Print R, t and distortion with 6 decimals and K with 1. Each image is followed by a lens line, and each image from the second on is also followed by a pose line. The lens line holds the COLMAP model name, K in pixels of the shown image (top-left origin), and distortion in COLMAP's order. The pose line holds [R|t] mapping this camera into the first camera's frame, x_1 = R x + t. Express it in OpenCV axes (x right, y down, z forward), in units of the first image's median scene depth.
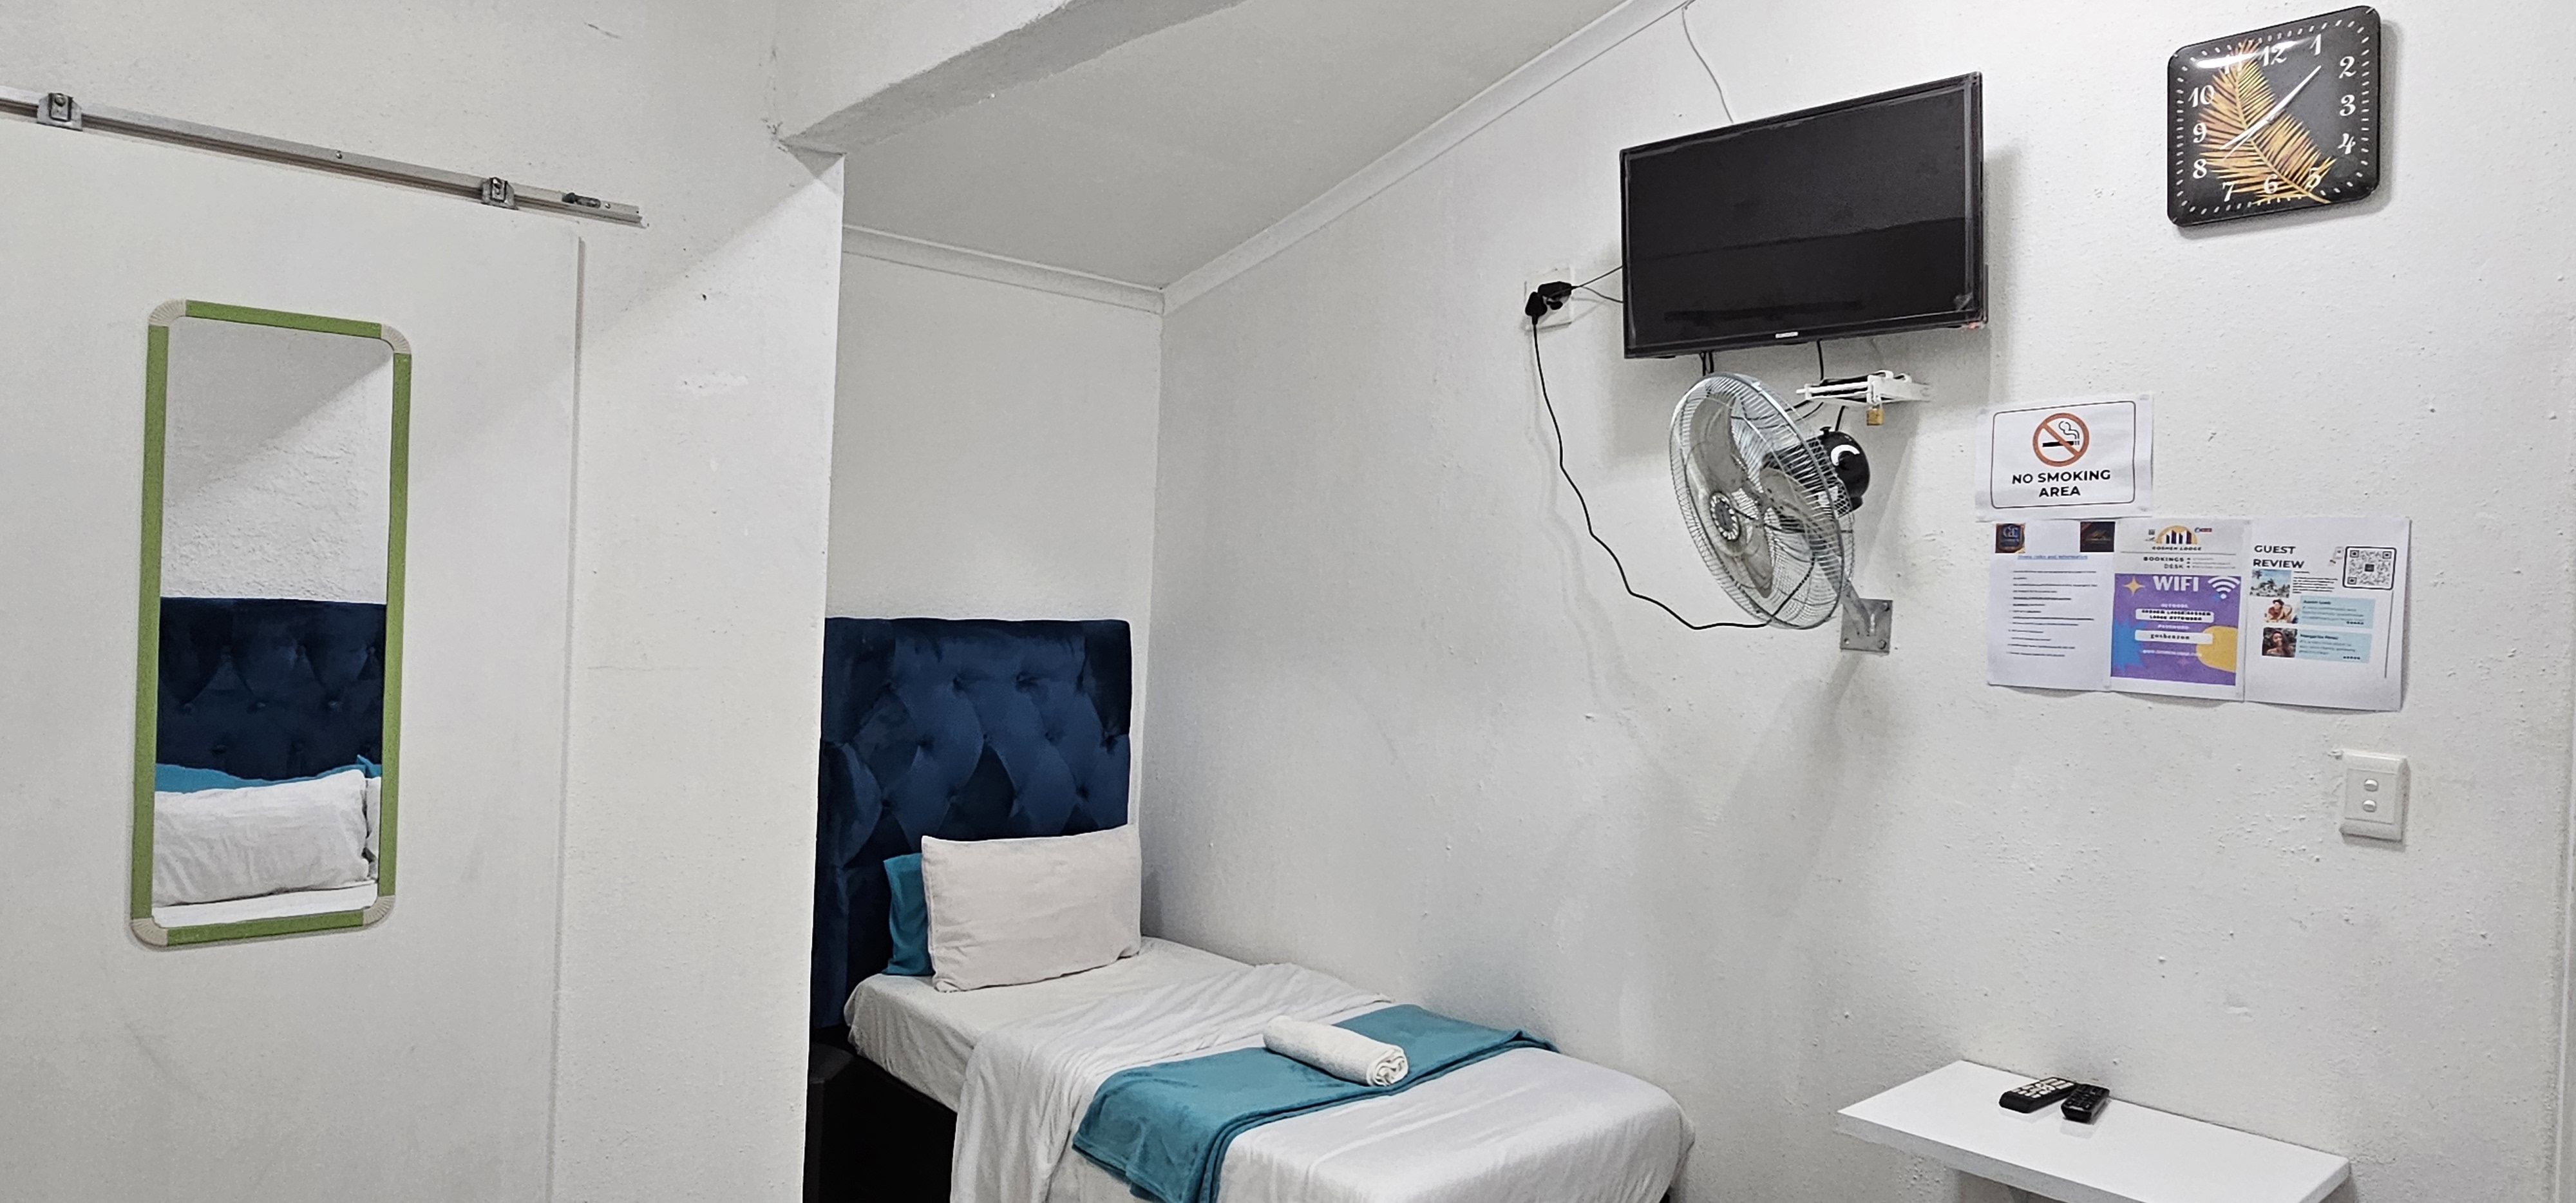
lens RADIAL K [[1542.0, 0, 1271.9], [0, 1542.0, 597.8], [0, 0, 1]] dist [0.007022, -0.011293]
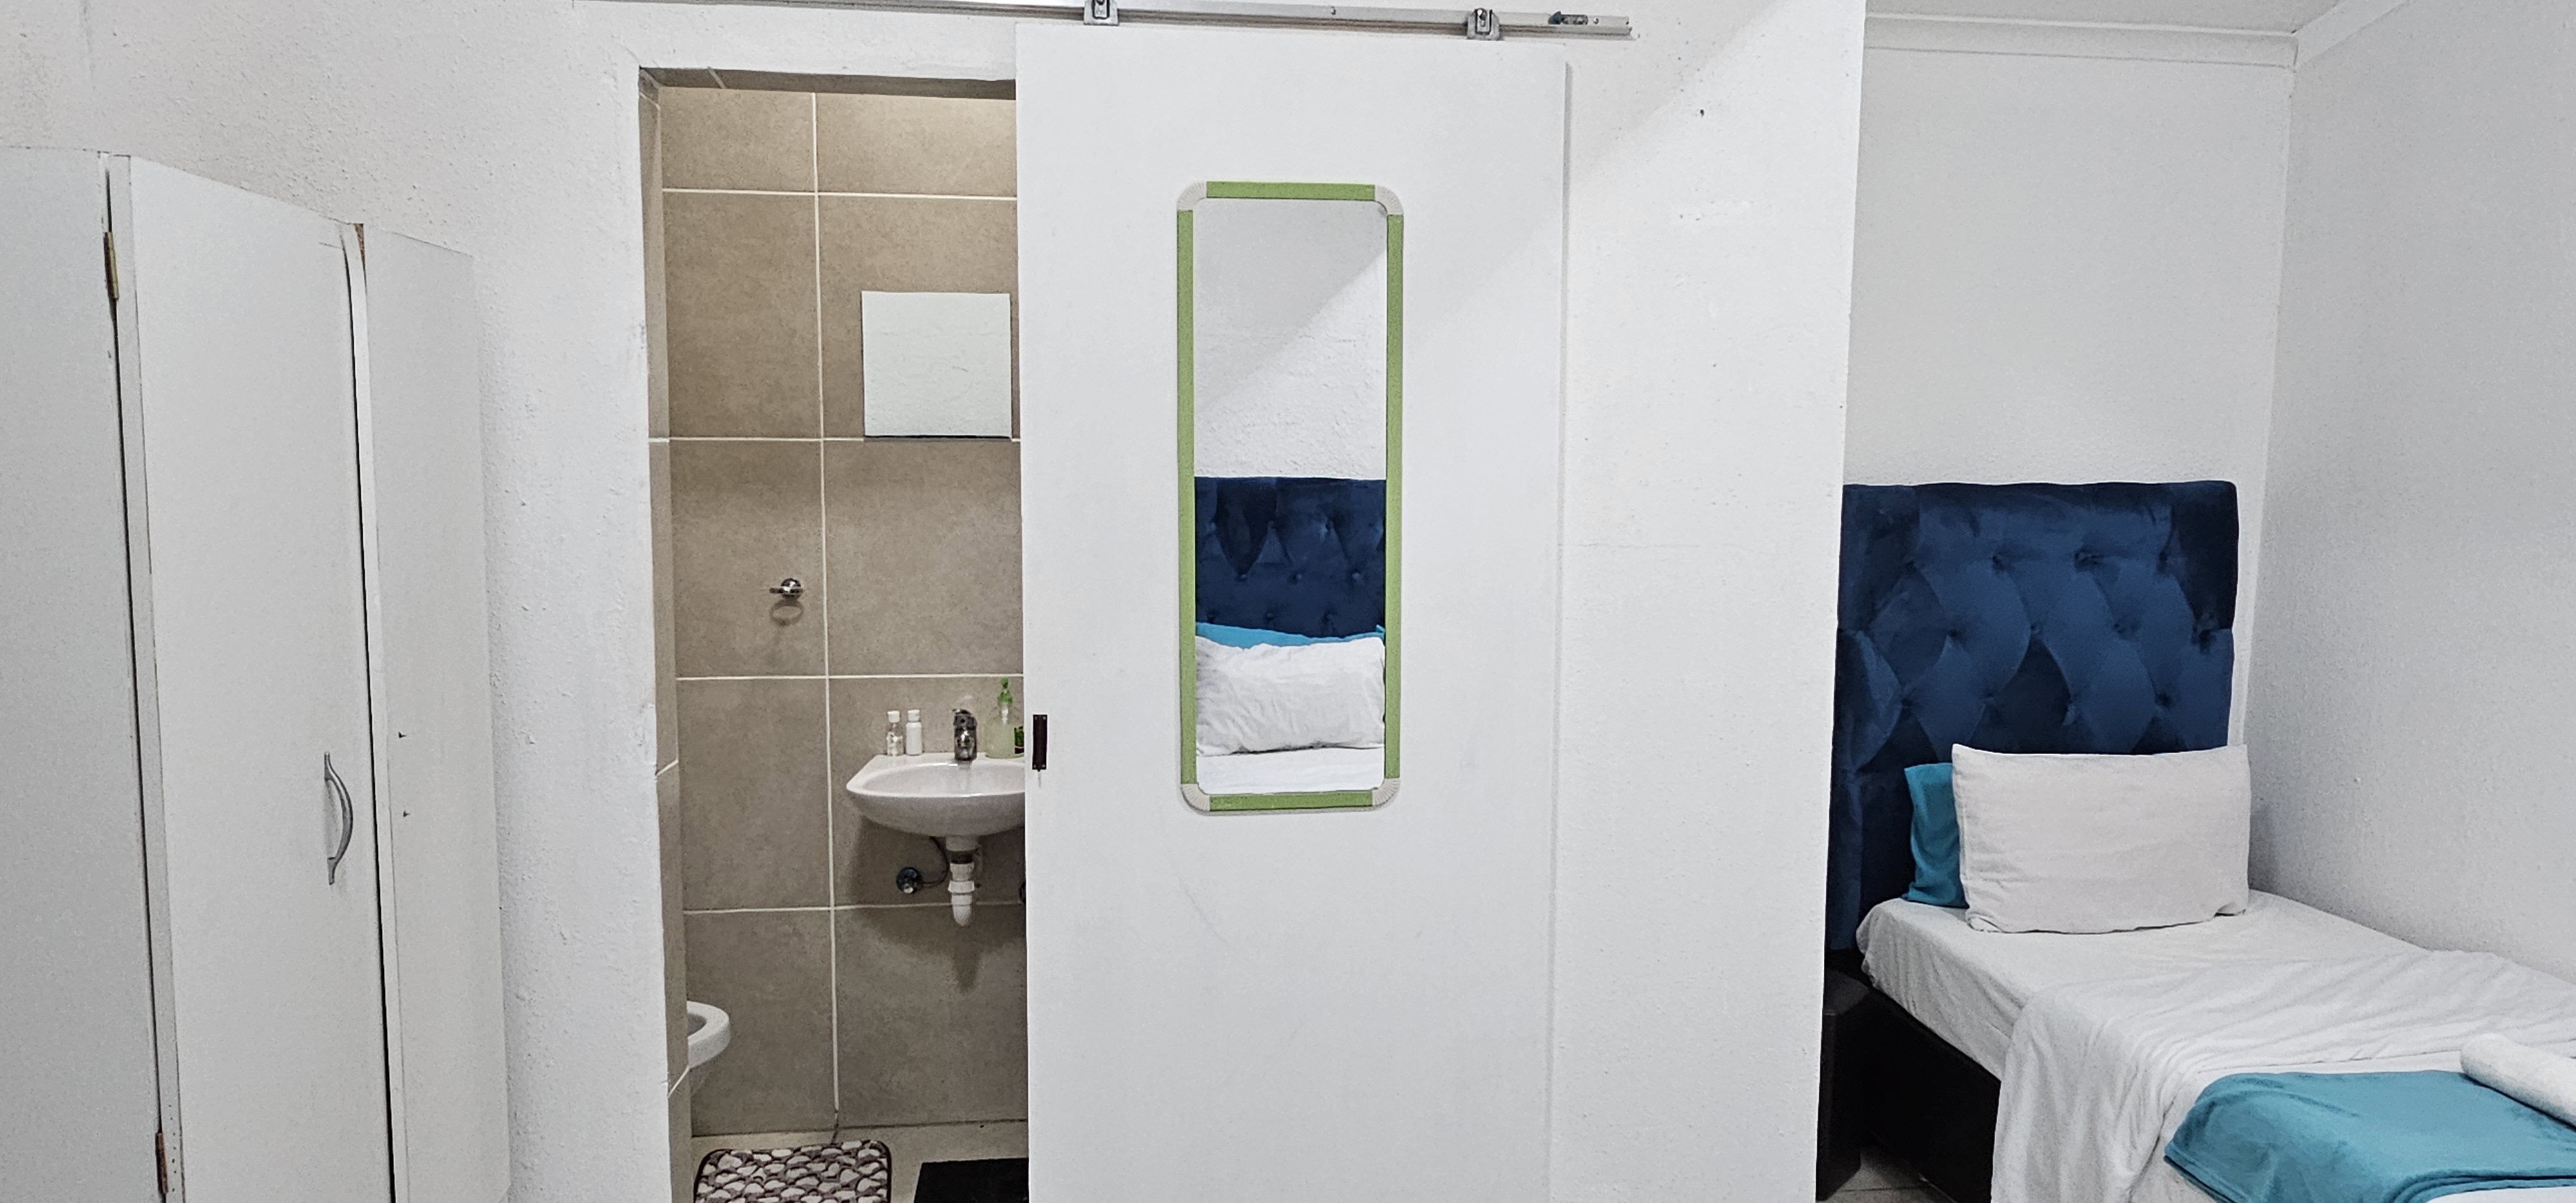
lens RADIAL K [[1622.5, 0, 1285.3], [0, 1622.5, 609.6], [0, 0, 1]] dist [0.002206, -0.002262]
pose [[0.826942, 0.024164, -0.561768, -0.041160], [0.025860, 0.996385, 0.080925, 0.001170], [0.561693, -0.081448, 0.823327, 0.094263]]
